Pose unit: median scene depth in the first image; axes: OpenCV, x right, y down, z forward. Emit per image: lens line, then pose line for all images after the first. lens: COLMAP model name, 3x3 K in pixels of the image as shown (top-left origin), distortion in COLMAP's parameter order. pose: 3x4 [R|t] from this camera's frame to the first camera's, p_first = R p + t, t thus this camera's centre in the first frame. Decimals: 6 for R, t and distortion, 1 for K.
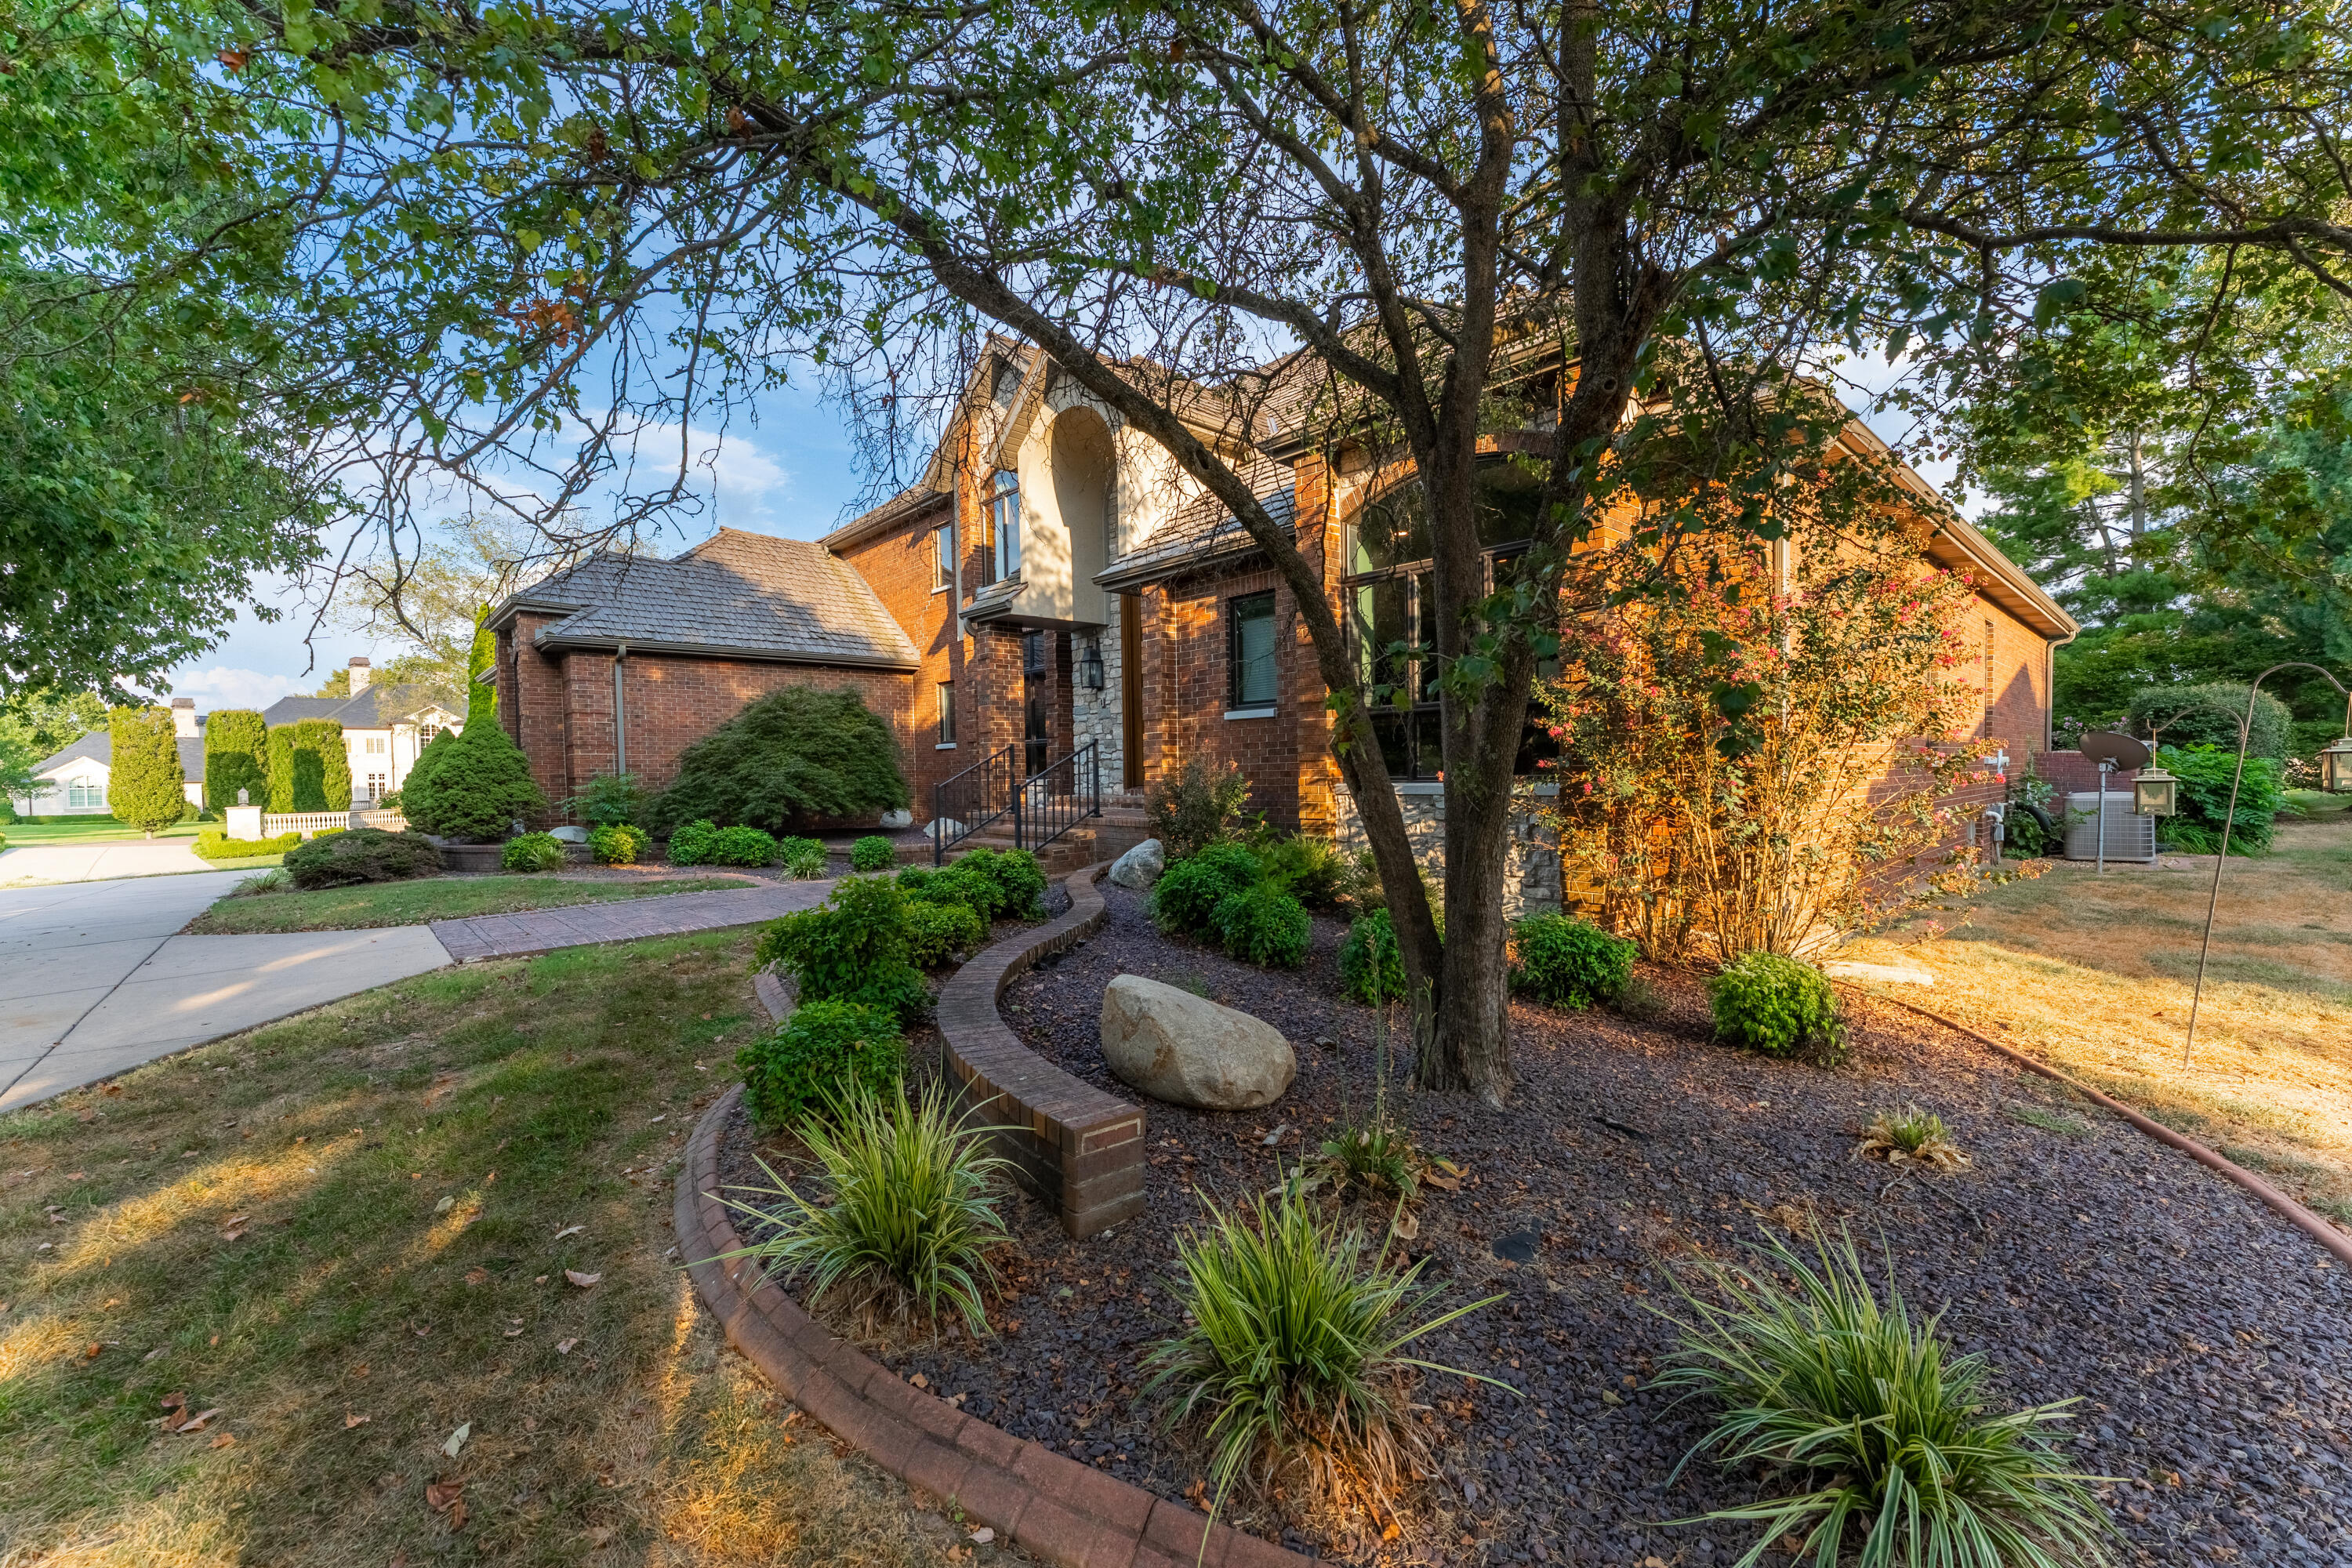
lens RADIAL K [[970.2, 0, 1176.0], [0, 970.2, 784.0], [0, 0, 1]] dist [-0.002579, -0.000231]
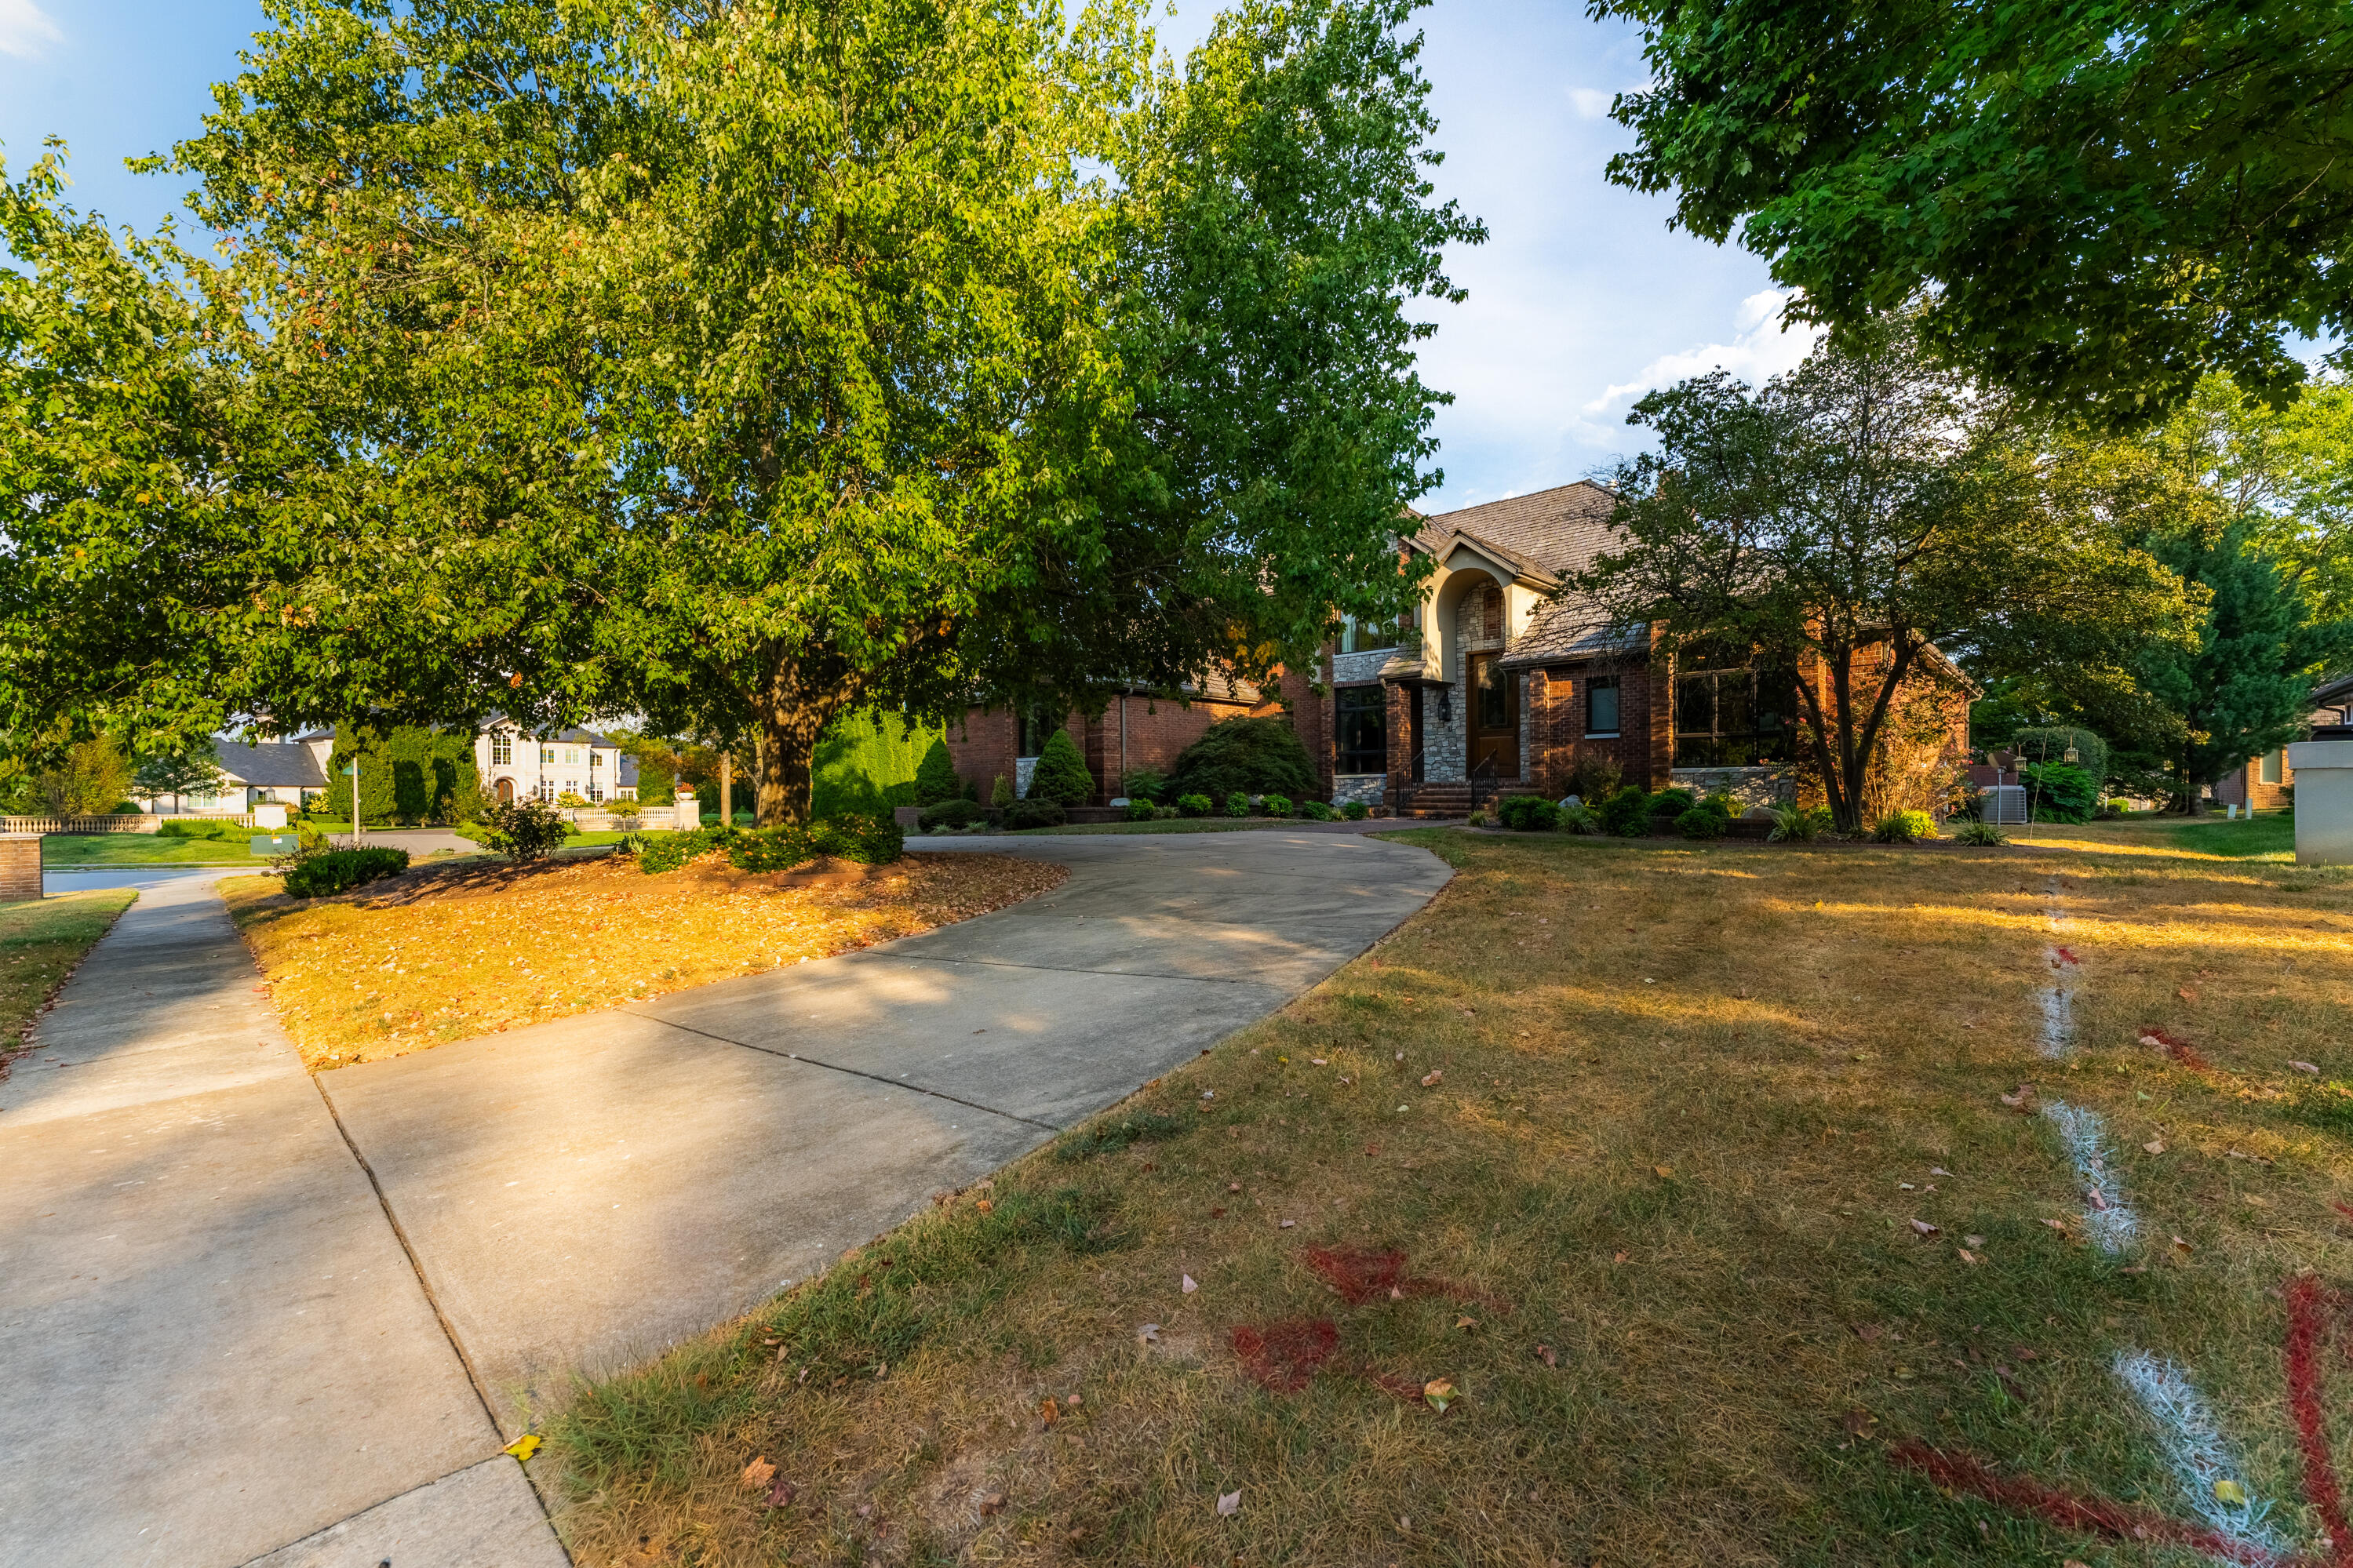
lens RADIAL K [[932.3, 0, 1184.7], [0, 932.3, 805.3], [0, 0, 1]] dist [-0.000162, -0.000005]
pose [[0.998326, 0.009747, 0.057003, -0.660208], [-0.009441, 0.999940, -0.005637, 0.069323], [-0.057054, 0.005089, 0.998358, -0.652375]]
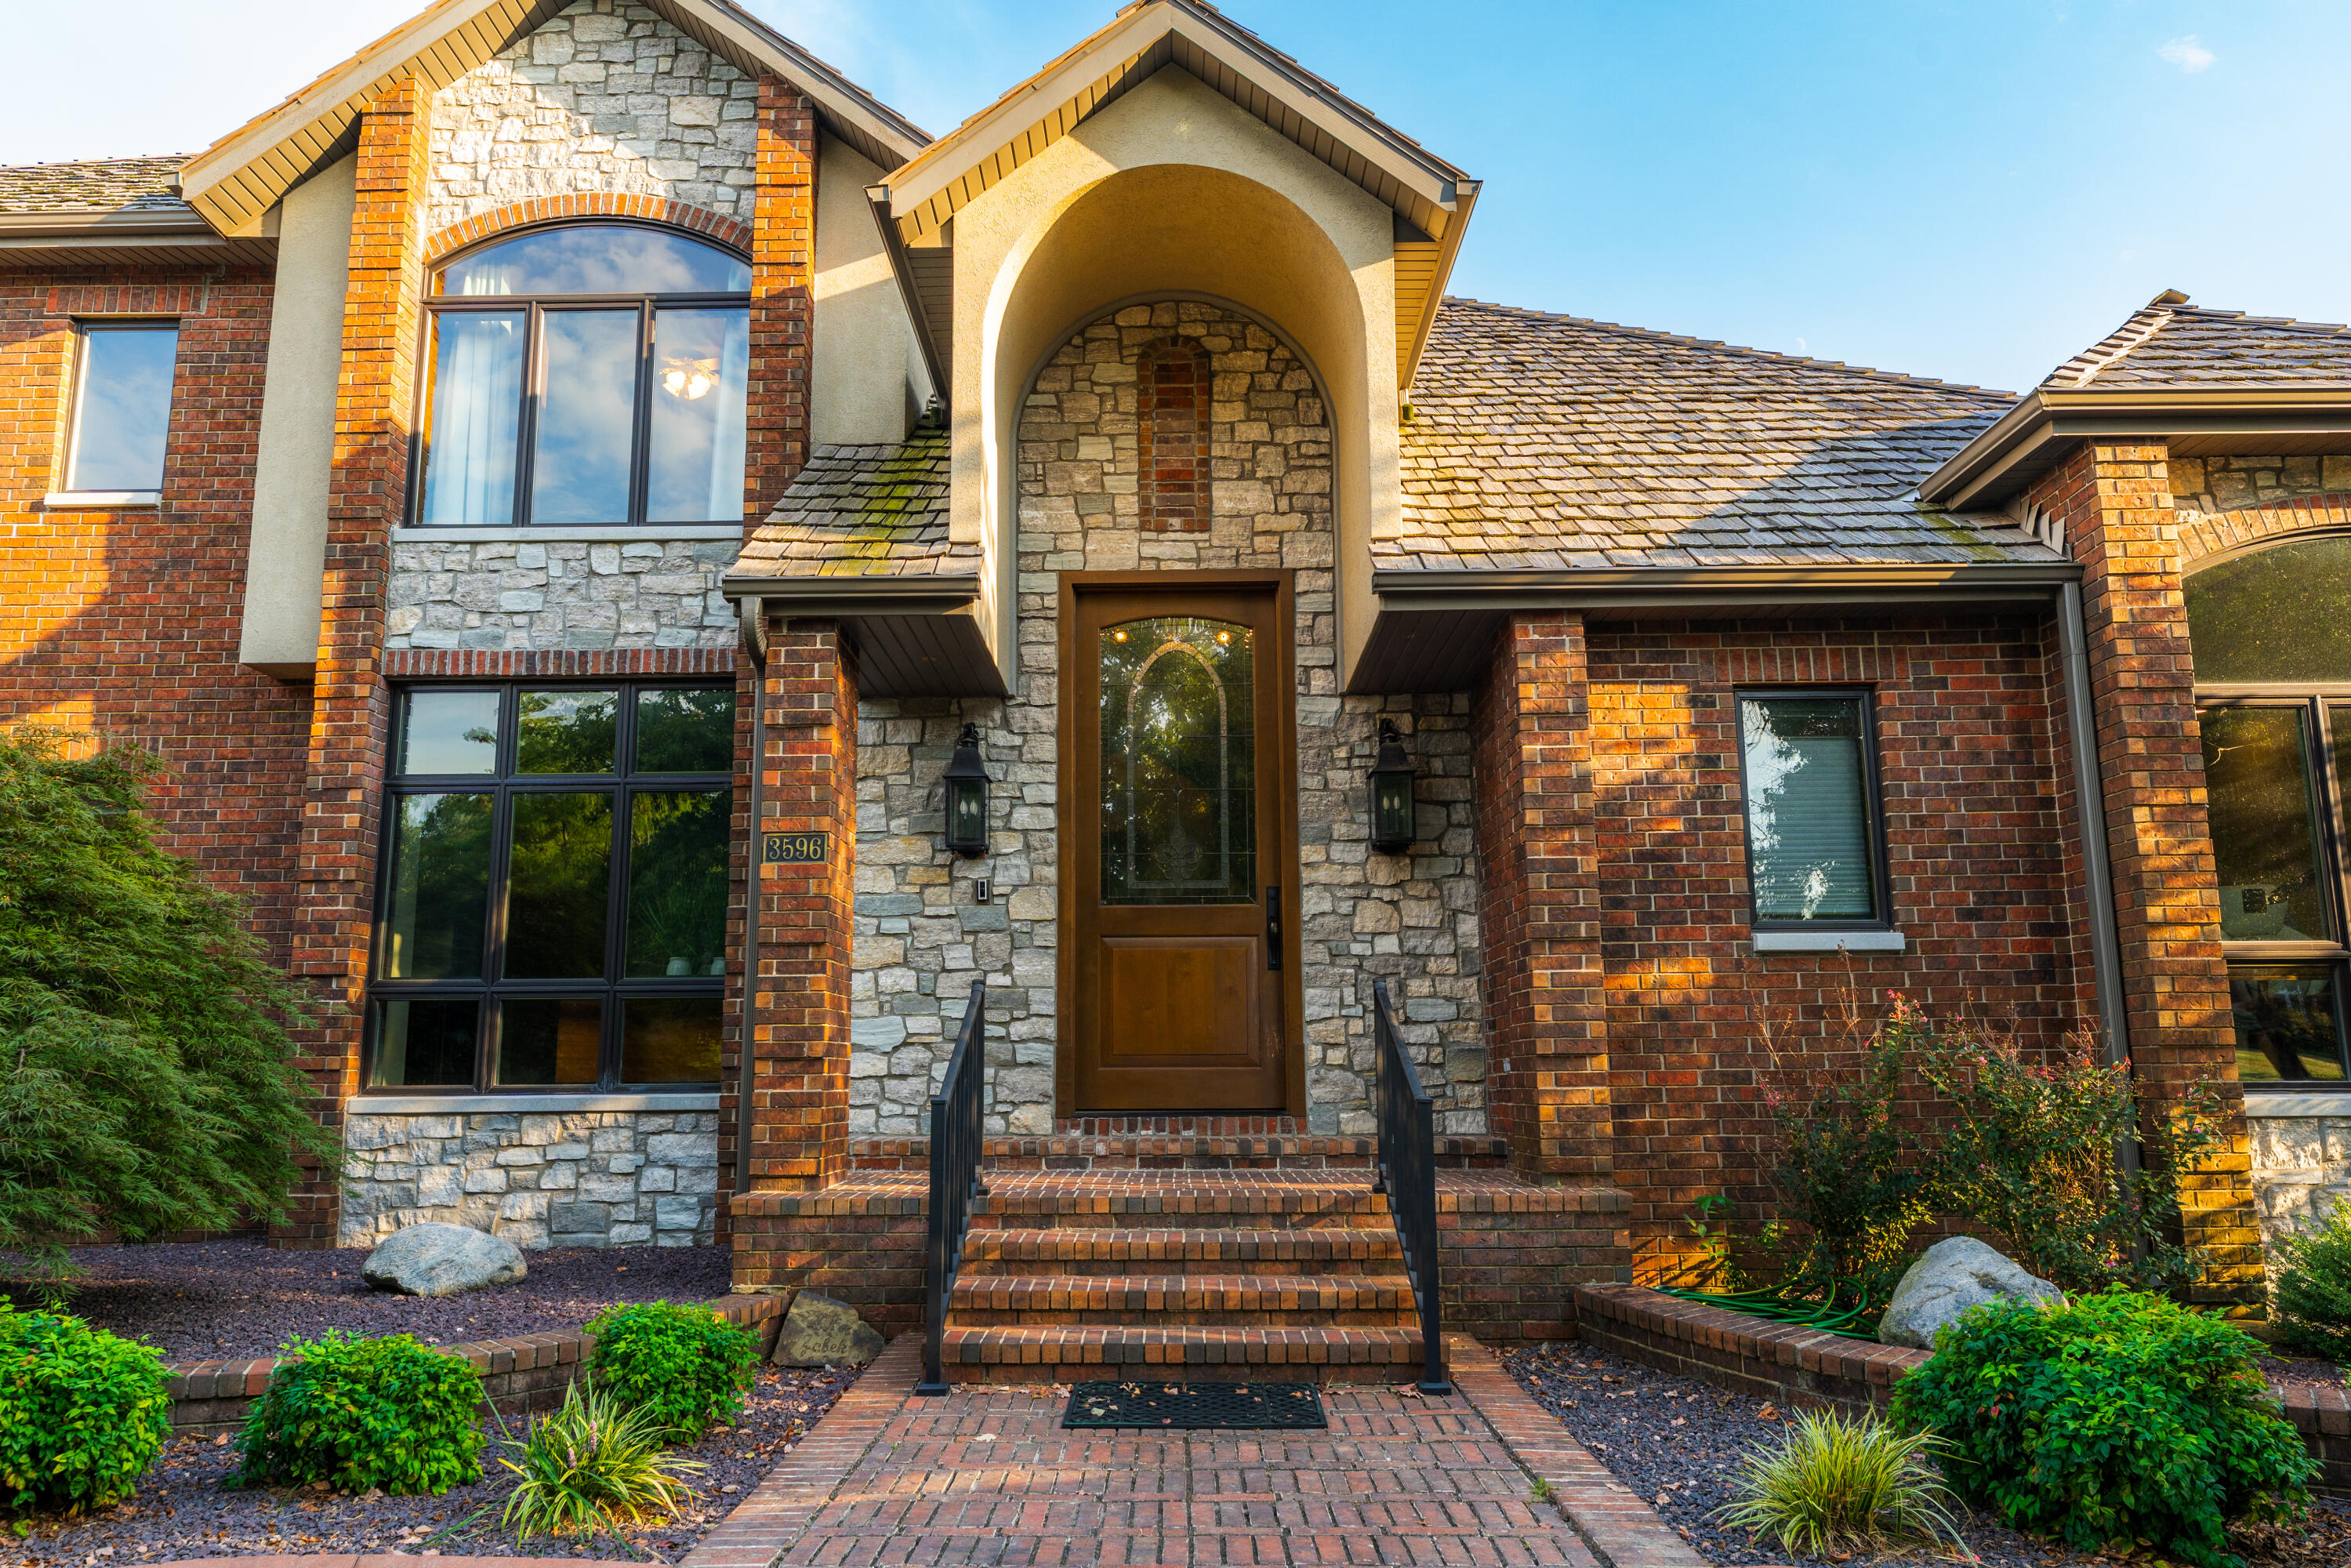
lens RADIAL K [[1579.3, 0, 1175.5], [0, 1579.3, 784.0], [0, 0, 1]] dist [0.003557, 0.000060]
pose [[0.682968, 0.137834, 0.717326, -0.494226], [0.002920, 0.981512, -0.191378, -0.004777], [-0.730442, 0.132800, 0.669939, 0.530988]]
